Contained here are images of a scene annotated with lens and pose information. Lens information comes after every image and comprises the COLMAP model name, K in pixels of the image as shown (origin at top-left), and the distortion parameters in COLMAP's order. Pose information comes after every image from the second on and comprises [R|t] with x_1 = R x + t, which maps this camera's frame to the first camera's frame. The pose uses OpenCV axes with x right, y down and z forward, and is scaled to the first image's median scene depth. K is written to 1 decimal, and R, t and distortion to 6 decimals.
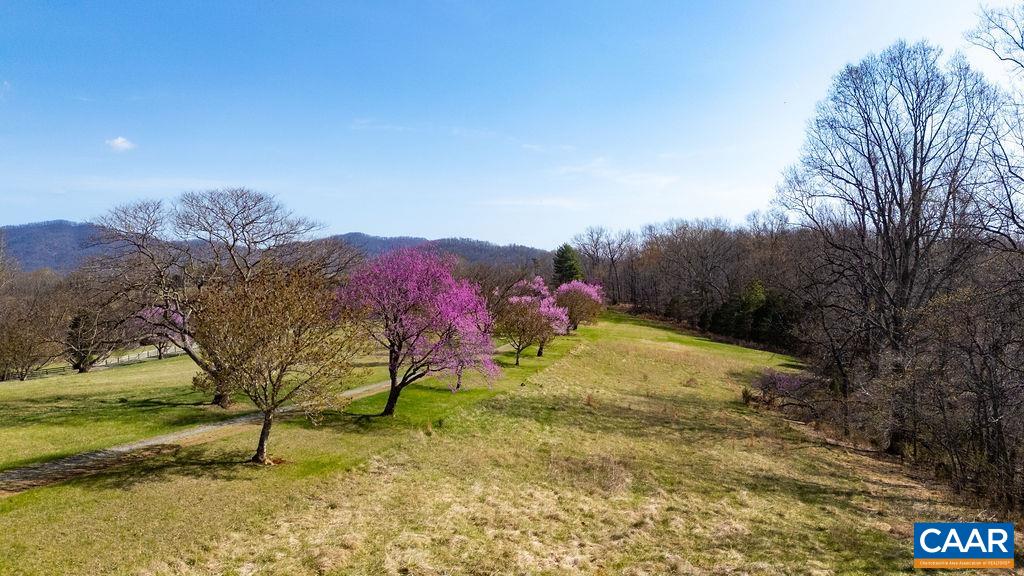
lens RADIAL K [[754.0, 0, 513.5], [0, 754.0, 284.7], [0, 0, 1]] dist [0.054124, -0.026381]
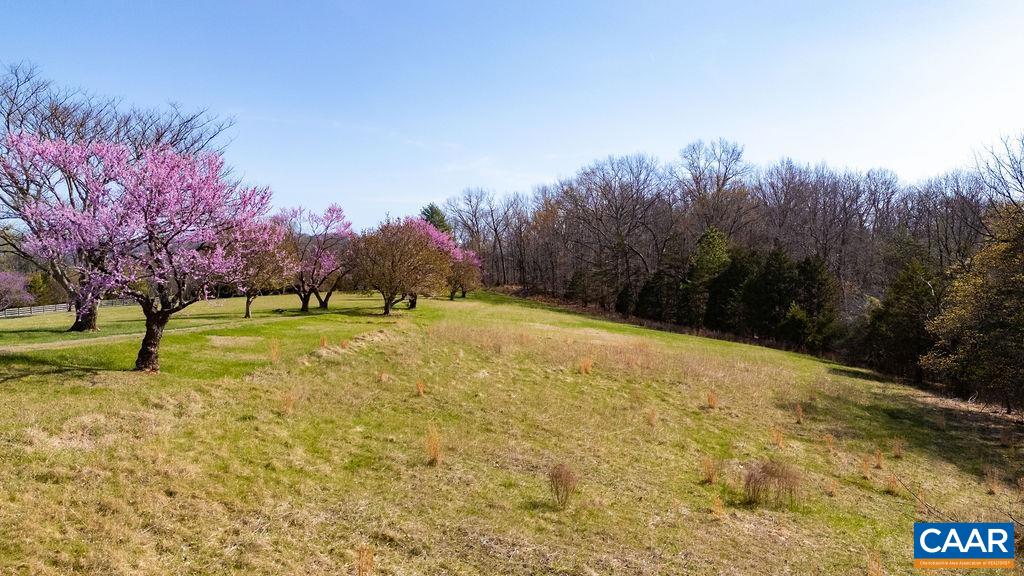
lens RADIAL K [[754.0, 0, 512.8], [0, 754.0, 288.9], [0, 0, 1]] dist [0.054124, -0.026381]
pose [[0.989849, 0.000587, 0.142122, 0.046552], [-0.001715, 0.999968, 0.007814, 0.025481], [-0.142113, -0.007978, 0.989818, 0.279489]]
